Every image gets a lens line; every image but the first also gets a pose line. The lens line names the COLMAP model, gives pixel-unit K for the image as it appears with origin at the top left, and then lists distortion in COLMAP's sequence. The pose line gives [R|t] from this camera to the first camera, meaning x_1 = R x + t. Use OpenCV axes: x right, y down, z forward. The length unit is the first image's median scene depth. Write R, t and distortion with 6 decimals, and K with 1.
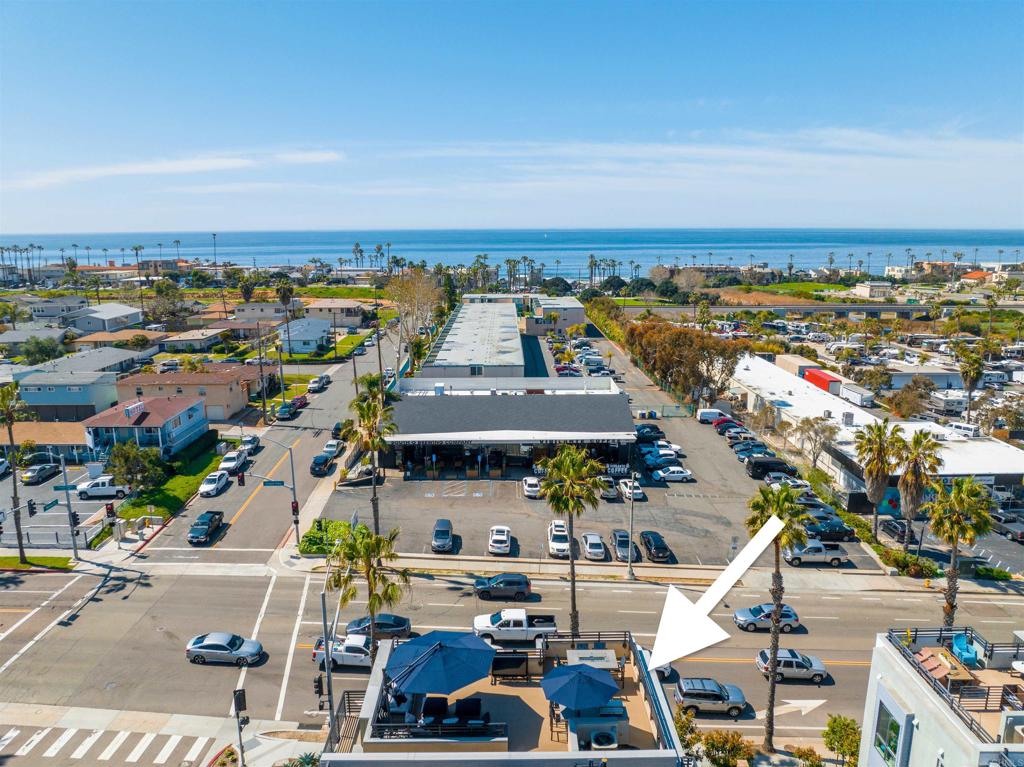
lens RADIAL K [[725.7, 0, 515.2], [0, 725.7, 382.6], [0, 0, 1]] dist [-0.039750, 0.006496]
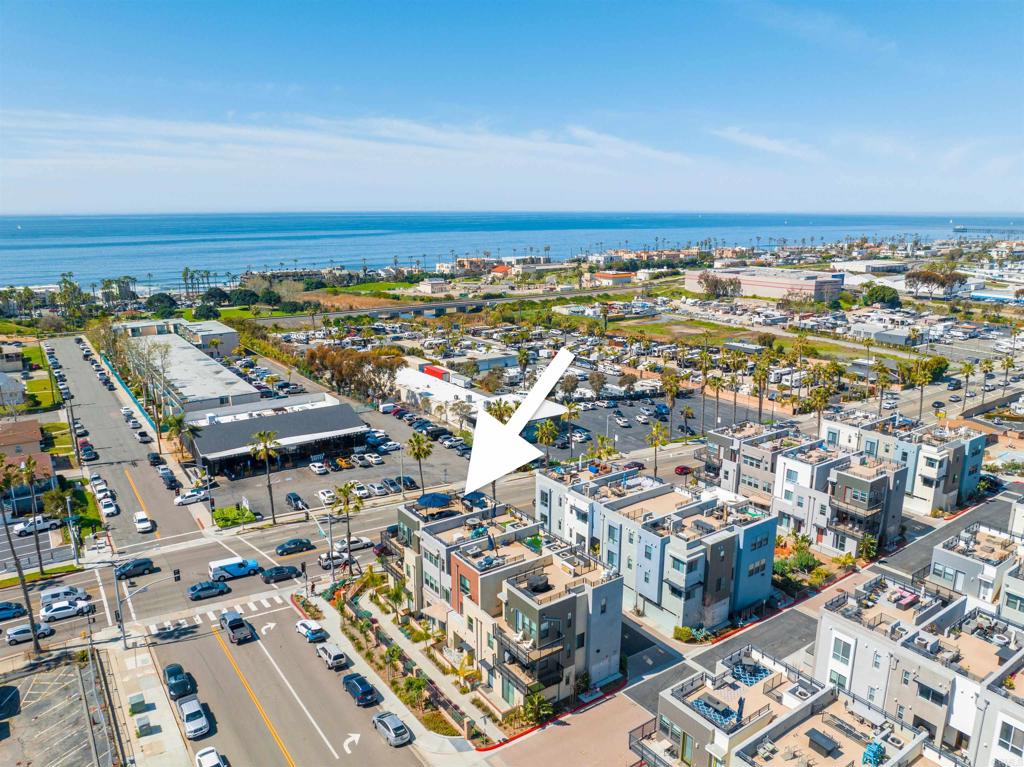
lens RADIAL K [[725.7, 0, 517.4], [0, 725.7, 367.2], [0, 0, 1]] dist [-0.039750, 0.006496]
pose [[0.822384, -0.115760, 0.557032, -0.358881], [0.114479, 0.992726, 0.037290, -0.068063], [-0.557296, 0.033102, 0.829654, -0.453129]]
